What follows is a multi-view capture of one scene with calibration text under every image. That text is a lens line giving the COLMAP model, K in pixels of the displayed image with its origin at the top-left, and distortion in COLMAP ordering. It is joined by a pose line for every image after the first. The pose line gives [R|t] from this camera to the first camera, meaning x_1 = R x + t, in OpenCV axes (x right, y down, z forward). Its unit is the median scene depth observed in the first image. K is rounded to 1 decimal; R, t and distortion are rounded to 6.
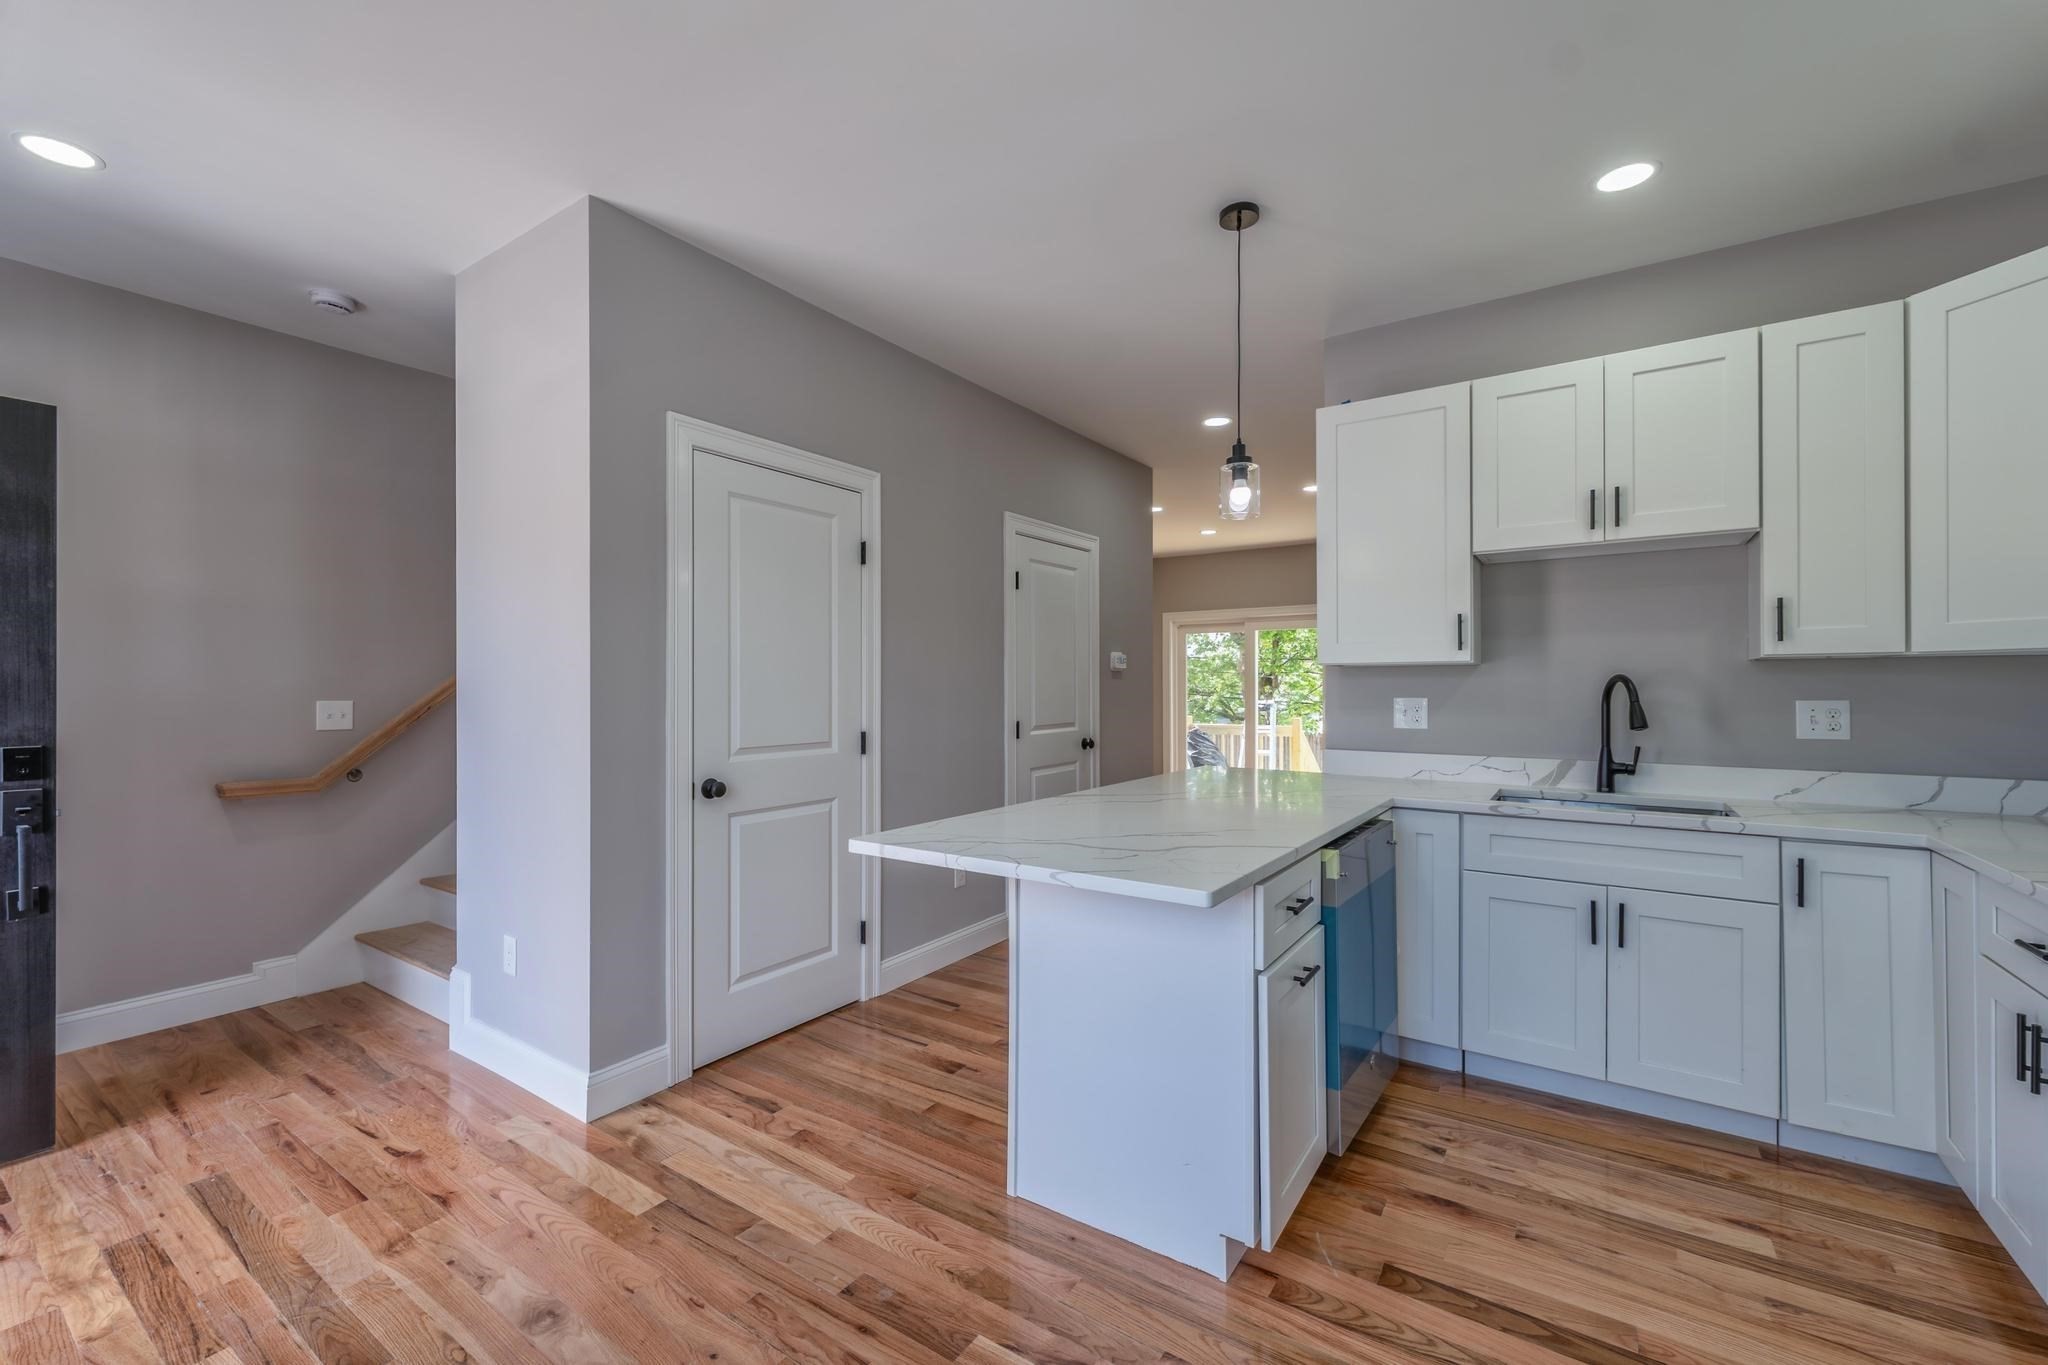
lens RADIAL K [[834.4, 0, 1019.3], [0, 834.4, 685.0], [0, 0, 1]] dist [0.004512, -0.000774]
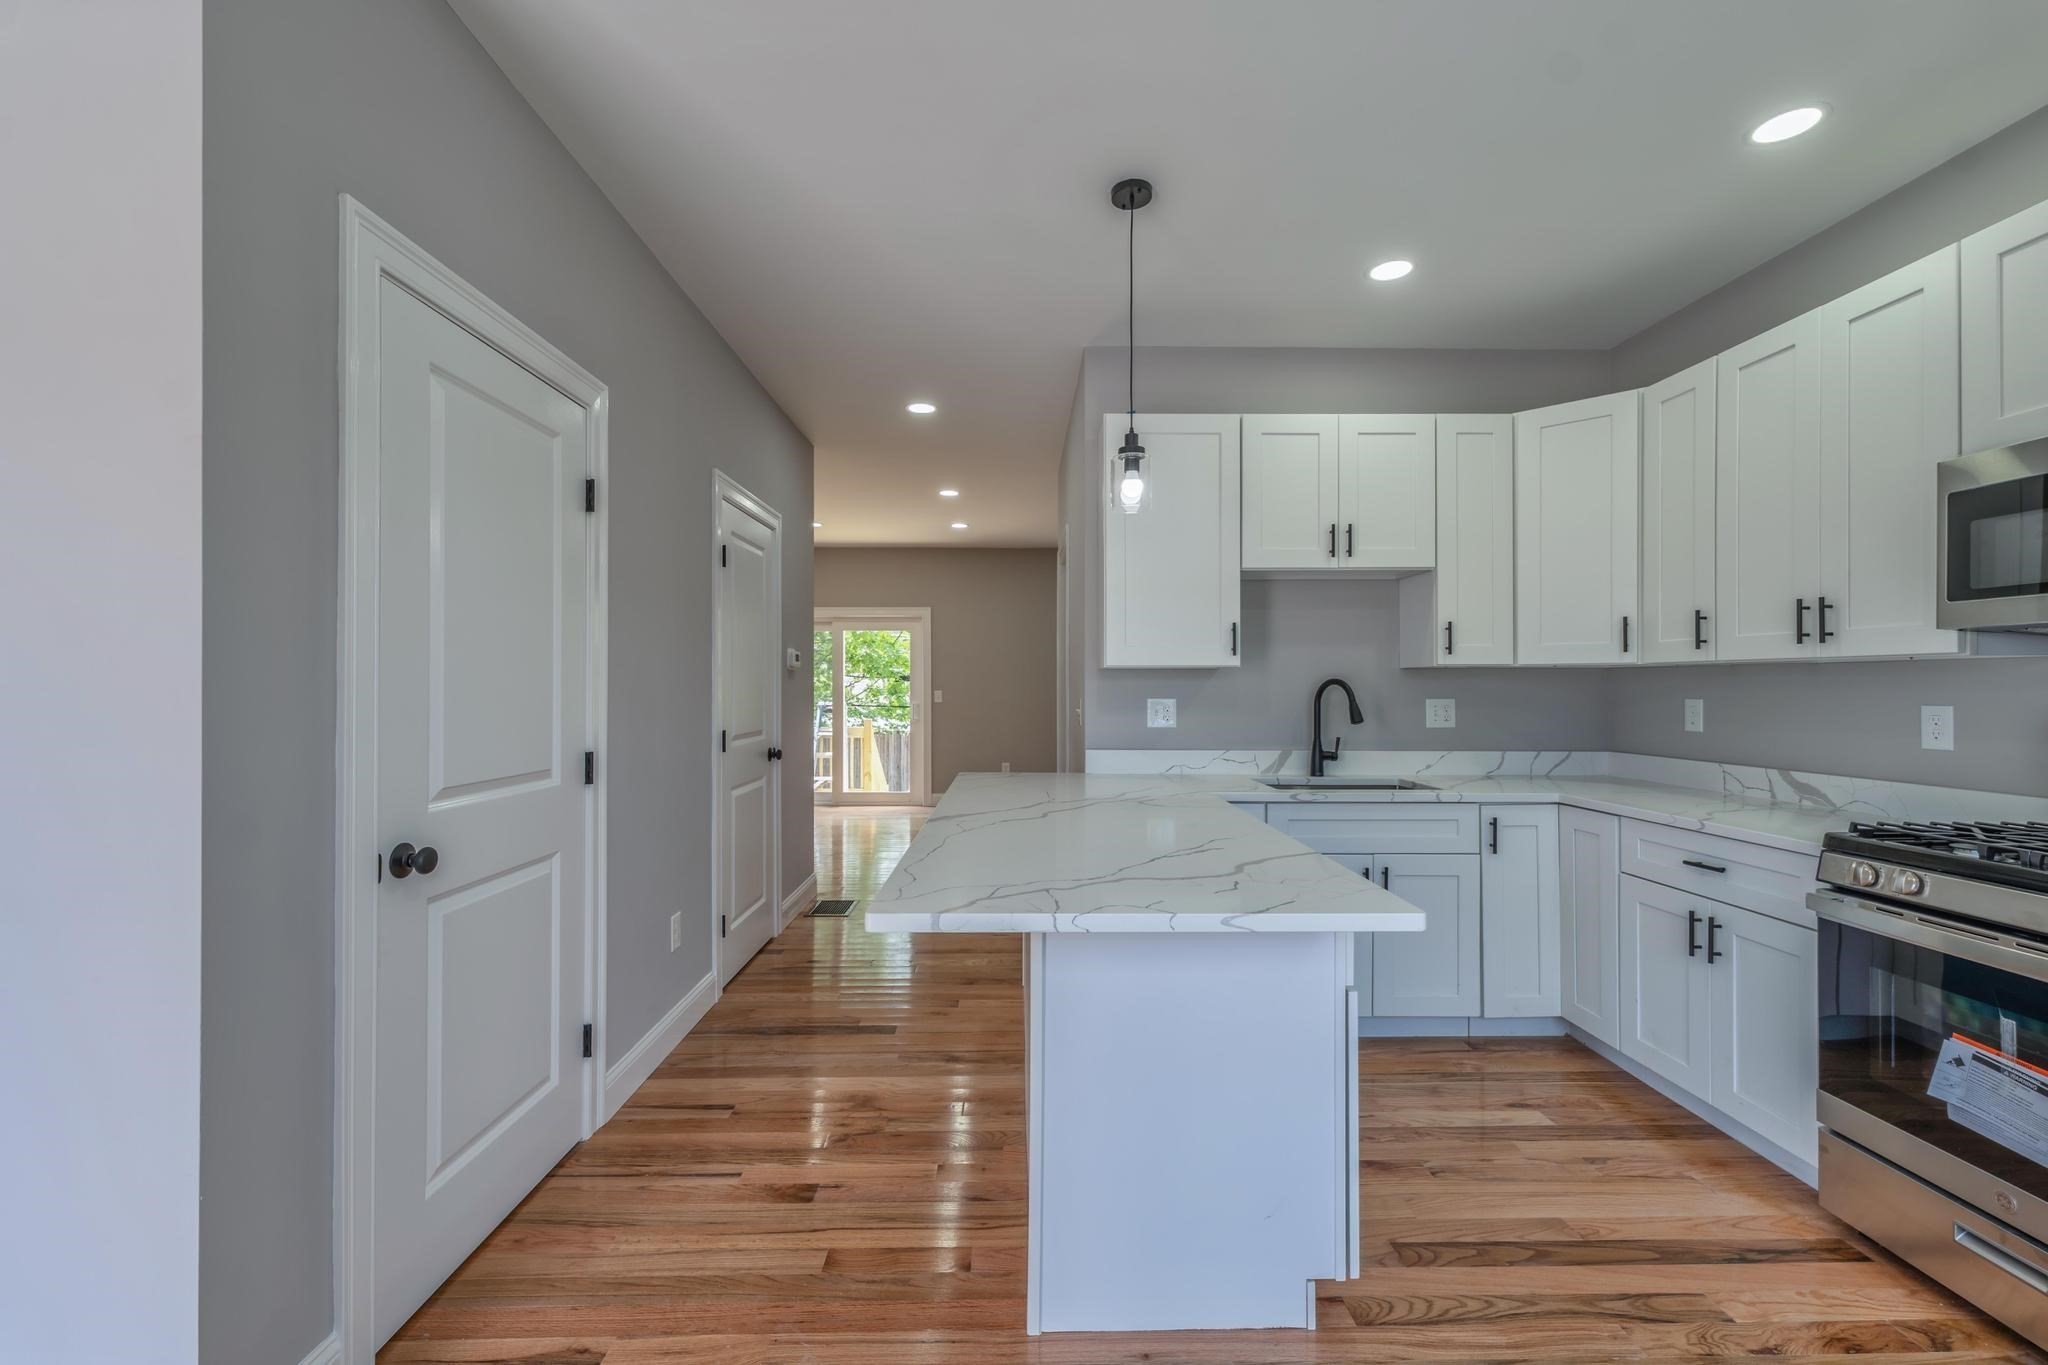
lens RADIAL K [[834.4, 0, 1021.9], [0, 834.4, 683.9], [0, 0, 1]] dist [0.004512, -0.000774]
pose [[0.818442, 0.004078, 0.574575, -0.371779], [-0.003152, 0.999992, -0.002607, -0.000012], [-0.574581, 0.000323, 0.818448, 0.283885]]
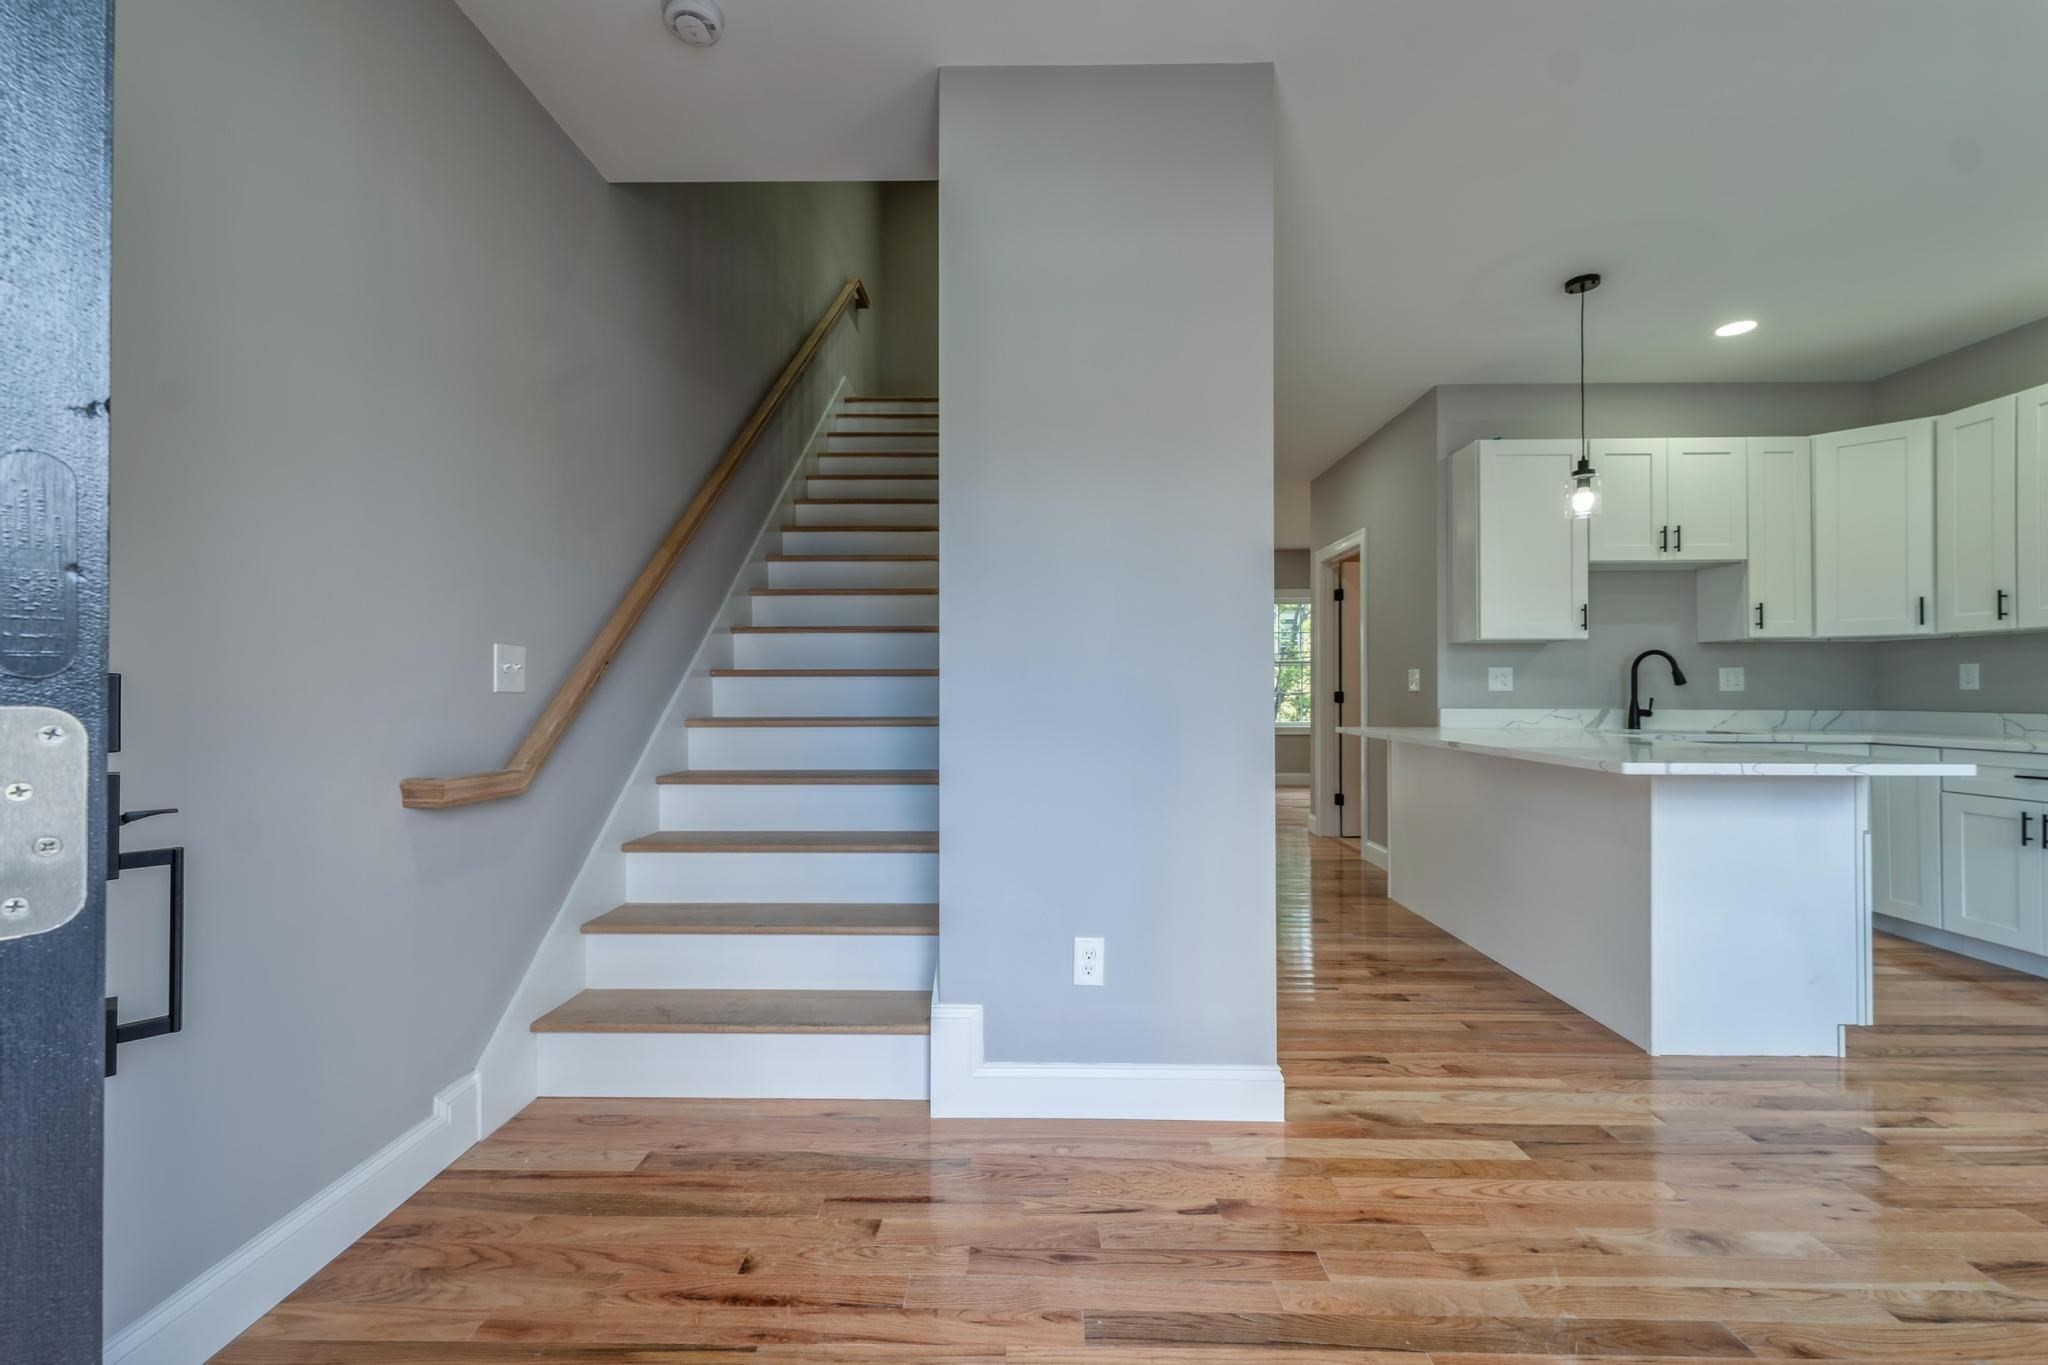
lens RADIAL K [[834.4, 0, 1016.7], [0, 834.4, 685.5], [0, 0, 1]] dist [0.004512, -0.000774]
pose [[0.838198, 0.005446, 0.545339, -1.132988], [-0.002447, 0.999978, -0.006224, 0.067865], [-0.545361, 0.003882, 0.838192, 0.384217]]
